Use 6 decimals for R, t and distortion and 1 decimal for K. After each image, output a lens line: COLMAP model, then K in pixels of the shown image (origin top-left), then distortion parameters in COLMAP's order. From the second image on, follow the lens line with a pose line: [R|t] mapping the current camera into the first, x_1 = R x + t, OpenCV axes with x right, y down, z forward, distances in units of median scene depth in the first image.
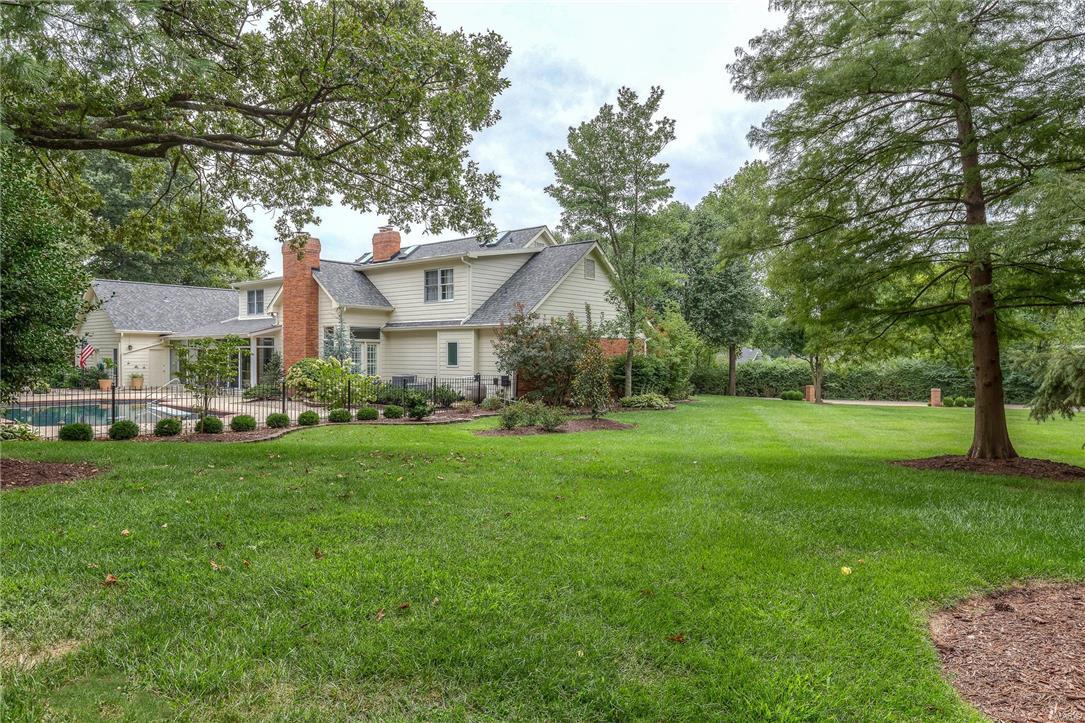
lens RADIAL K [[676.7, 0, 543.8], [0, 676.7, 358.4], [0, 0, 1]] dist [0.000723, -0.005546]
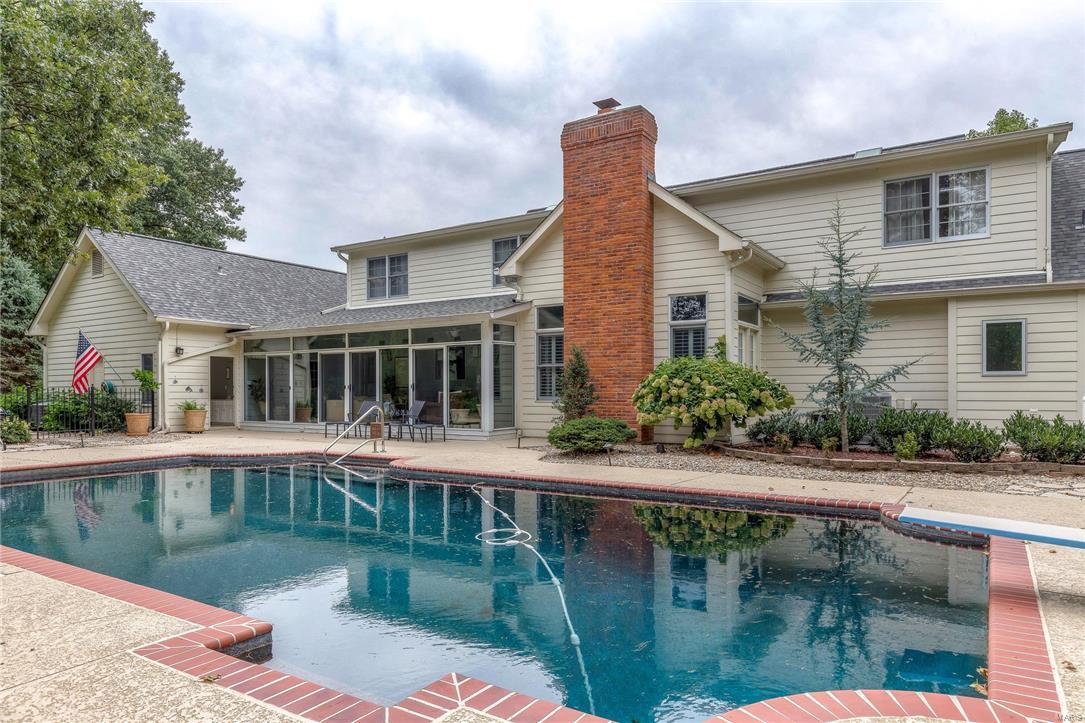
lens RADIAL K [[676.7, 0, 542.5], [0, 676.7, 369.4], [0, 0, 1]] dist [0.000723, -0.005546]
pose [[0.993171, -0.003488, 0.116615, -0.396405], [0.007117, 0.999503, -0.030724, 0.016008], [-0.116450, 0.031344, 0.992702, 0.453273]]
